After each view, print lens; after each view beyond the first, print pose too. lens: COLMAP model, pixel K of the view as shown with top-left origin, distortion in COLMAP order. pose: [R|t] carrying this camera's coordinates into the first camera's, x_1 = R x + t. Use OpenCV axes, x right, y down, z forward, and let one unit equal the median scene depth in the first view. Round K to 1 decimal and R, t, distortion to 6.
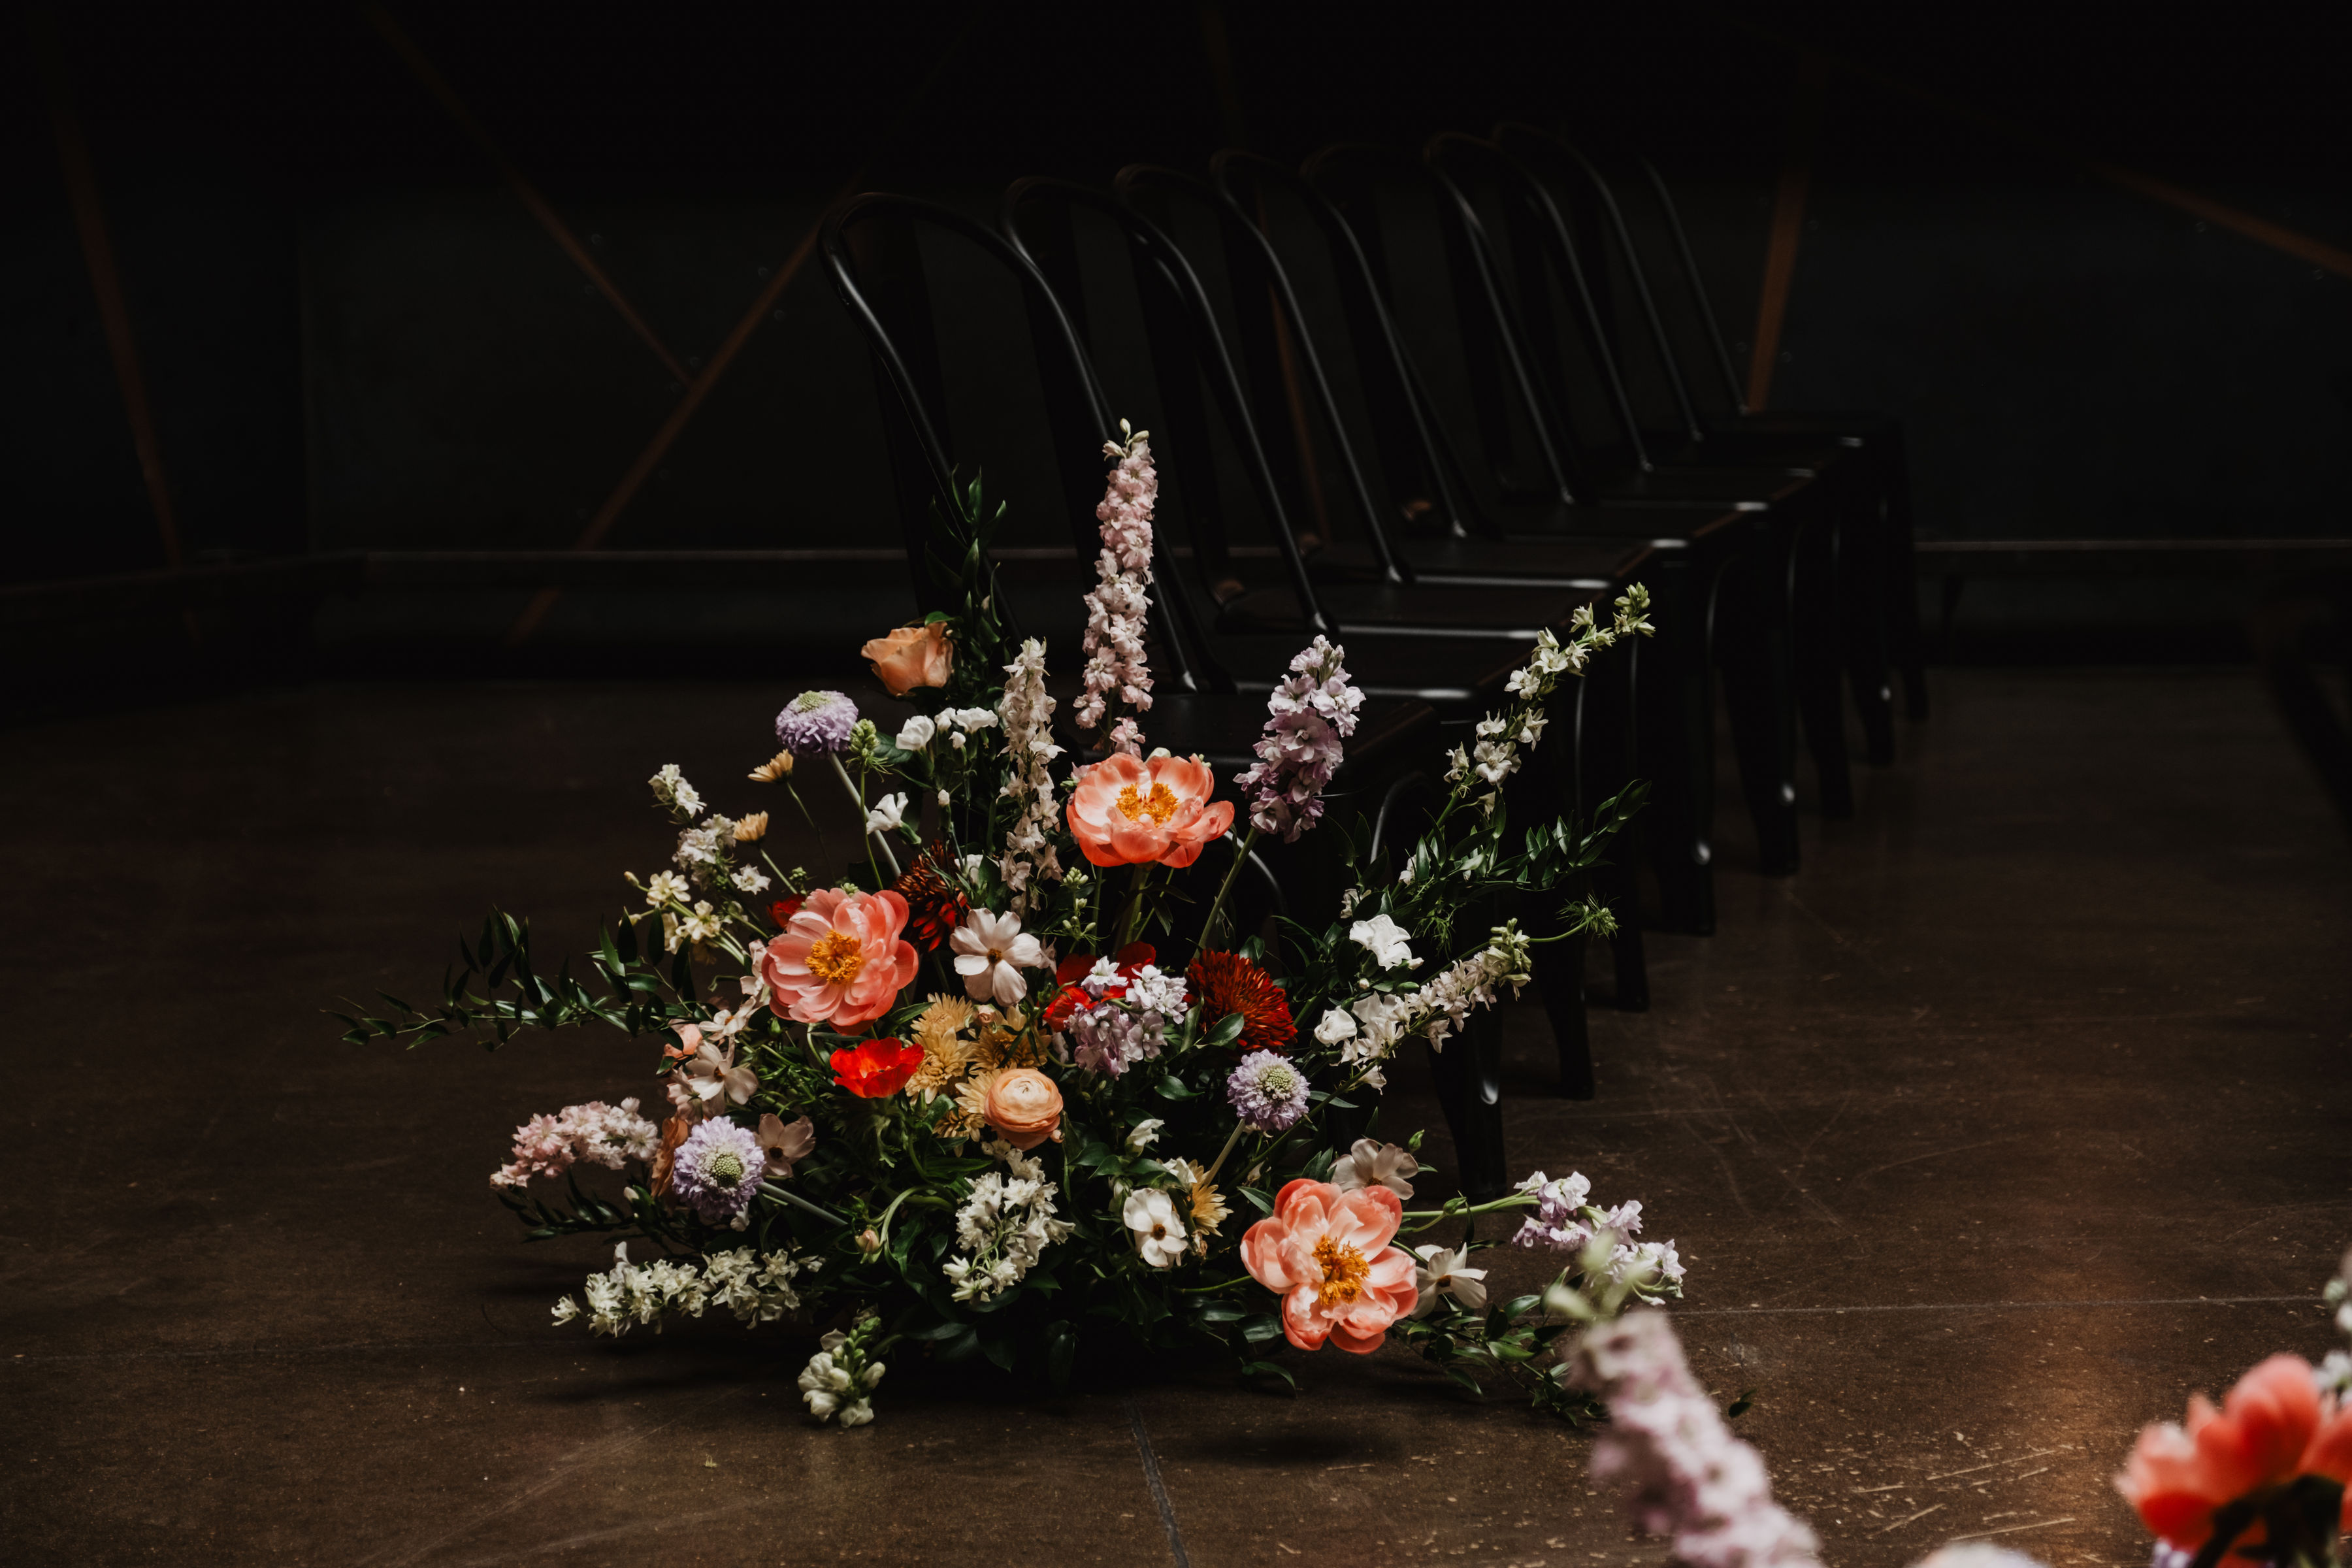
lens RADIAL K [[5059.8, 0, 1177.4], [0, 5059.8, 792.2], [0, 0, 1]] dist [0.121167, 0.000000]
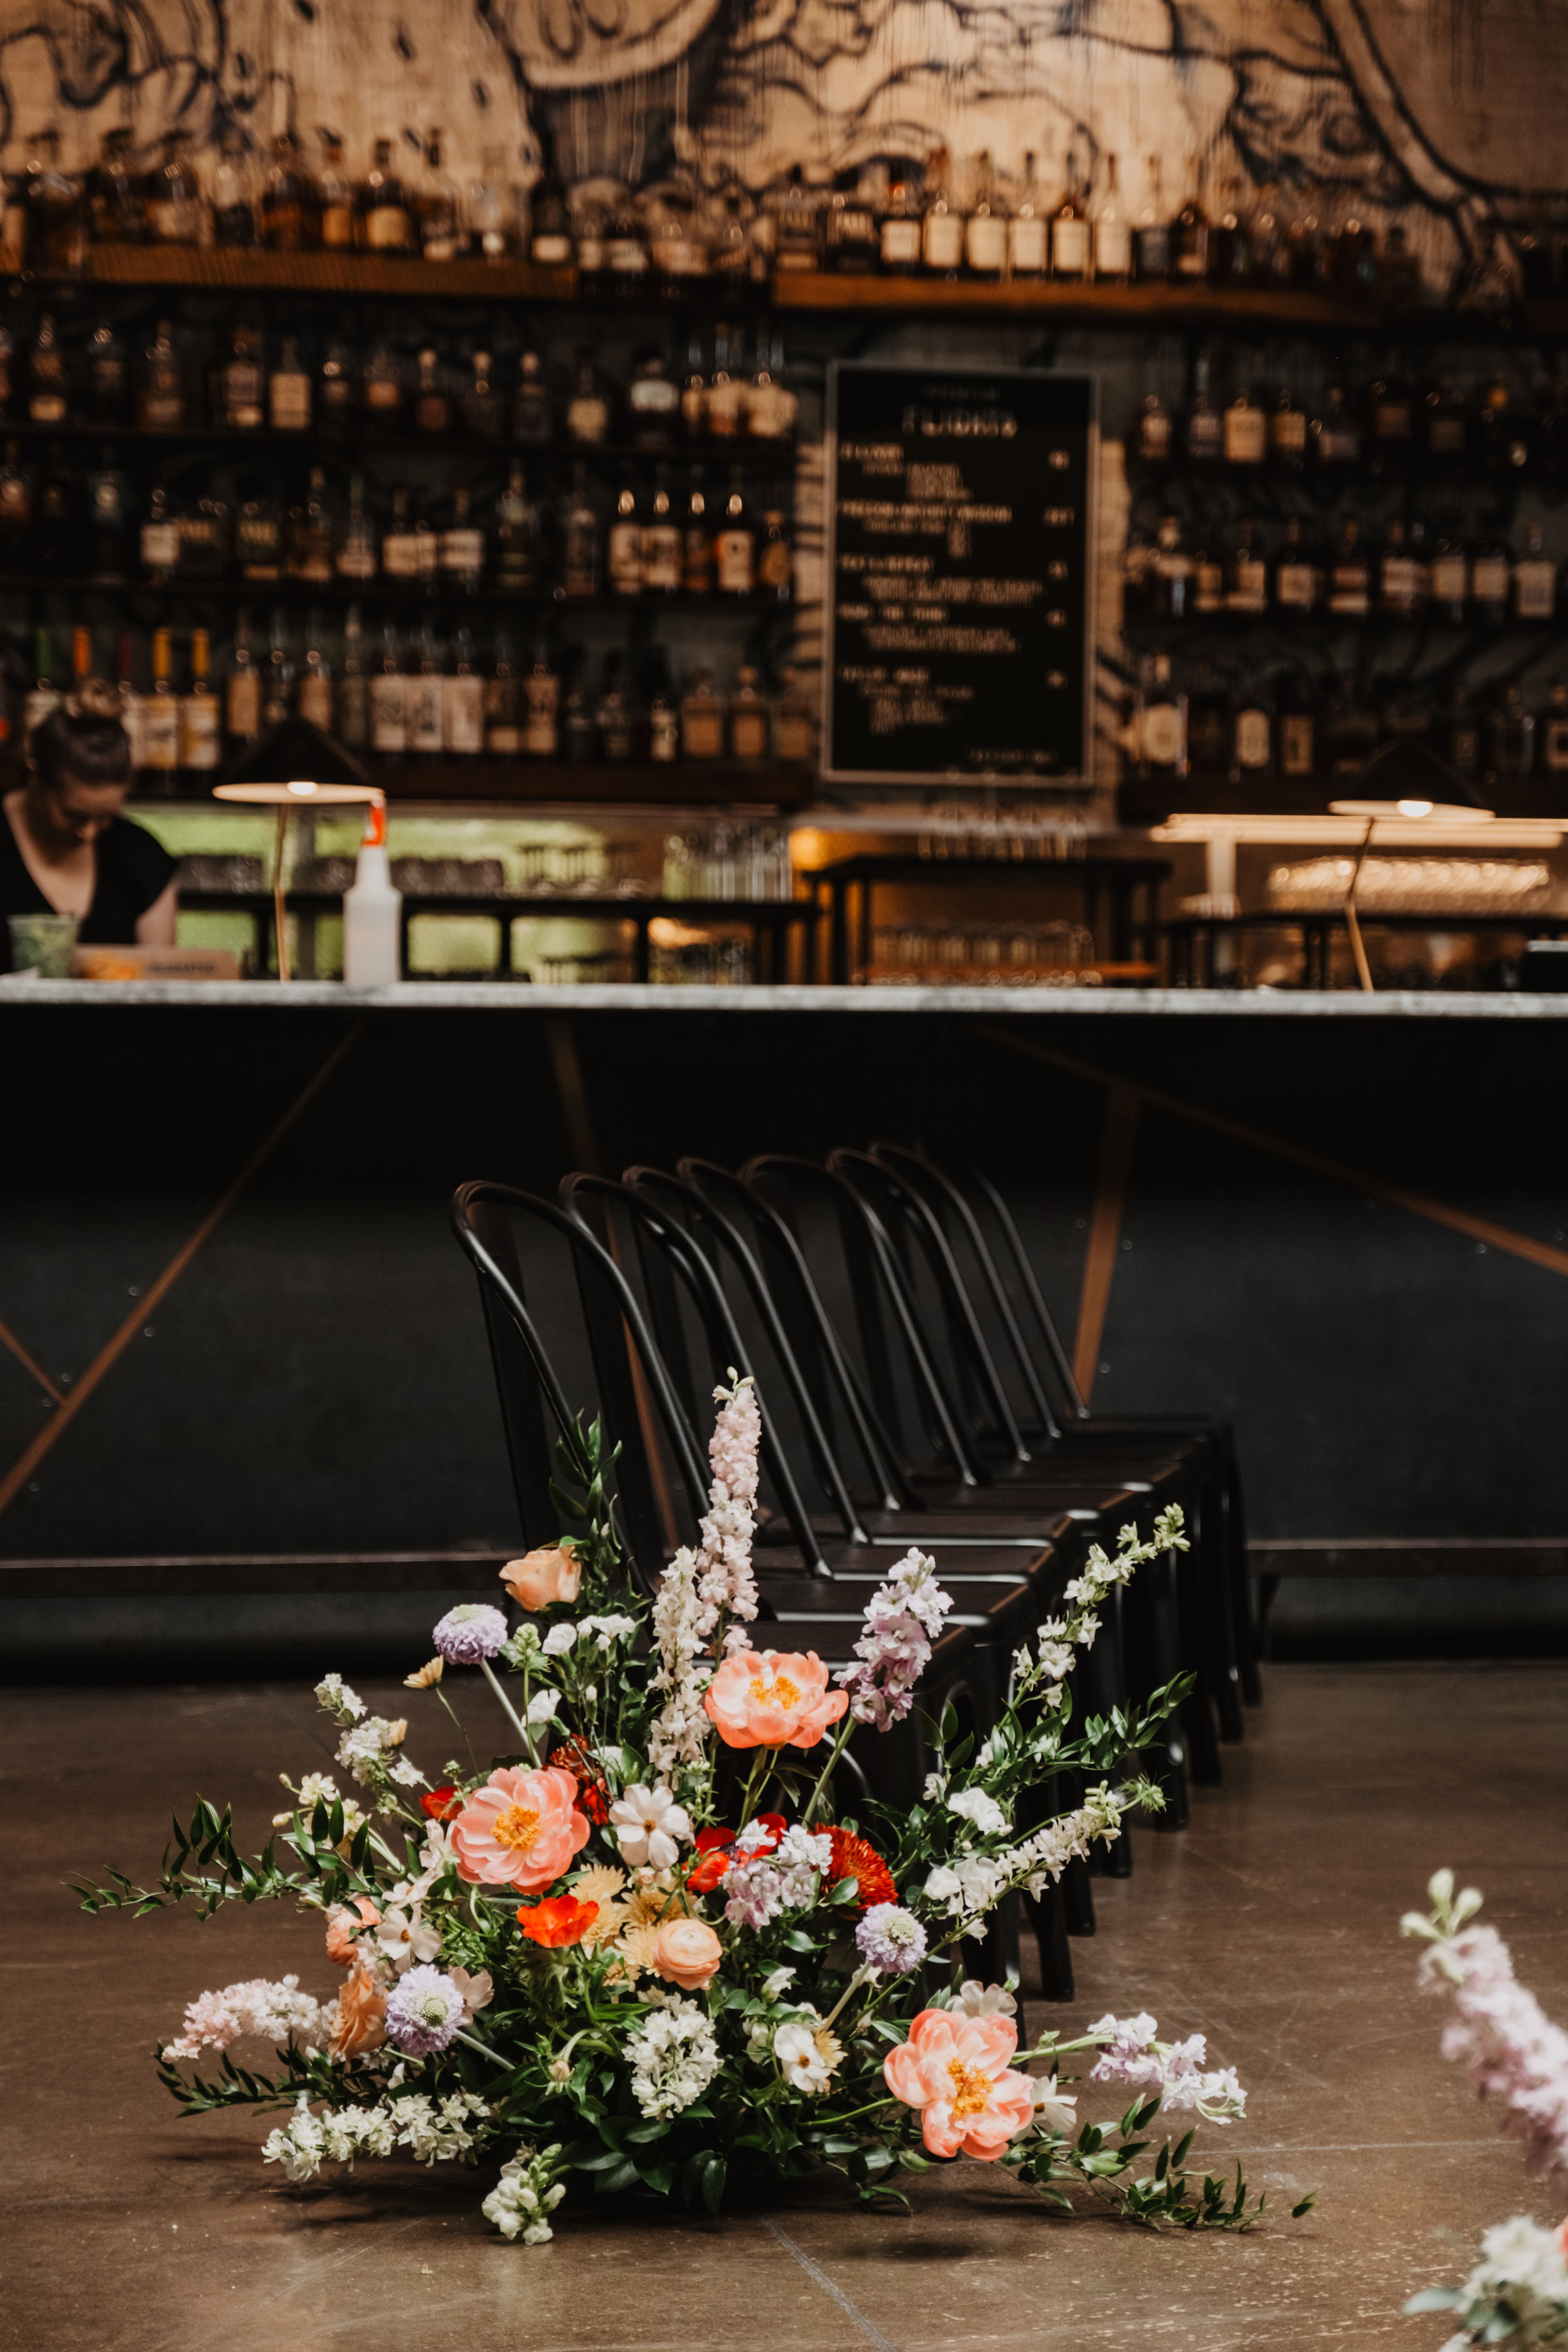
lens RADIAL K [[5554.7, 0, 782.4], [0, 5554.7, 1171.0], [0, 0, 1]] dist [0.158750, 0.000000]
pose [[0.993917, -0.001482, 0.110123, -0.142041], [0.016444, 0.990697, -0.135088, 0.055051], [-0.108898, 0.136077, 0.984695, -0.265870]]
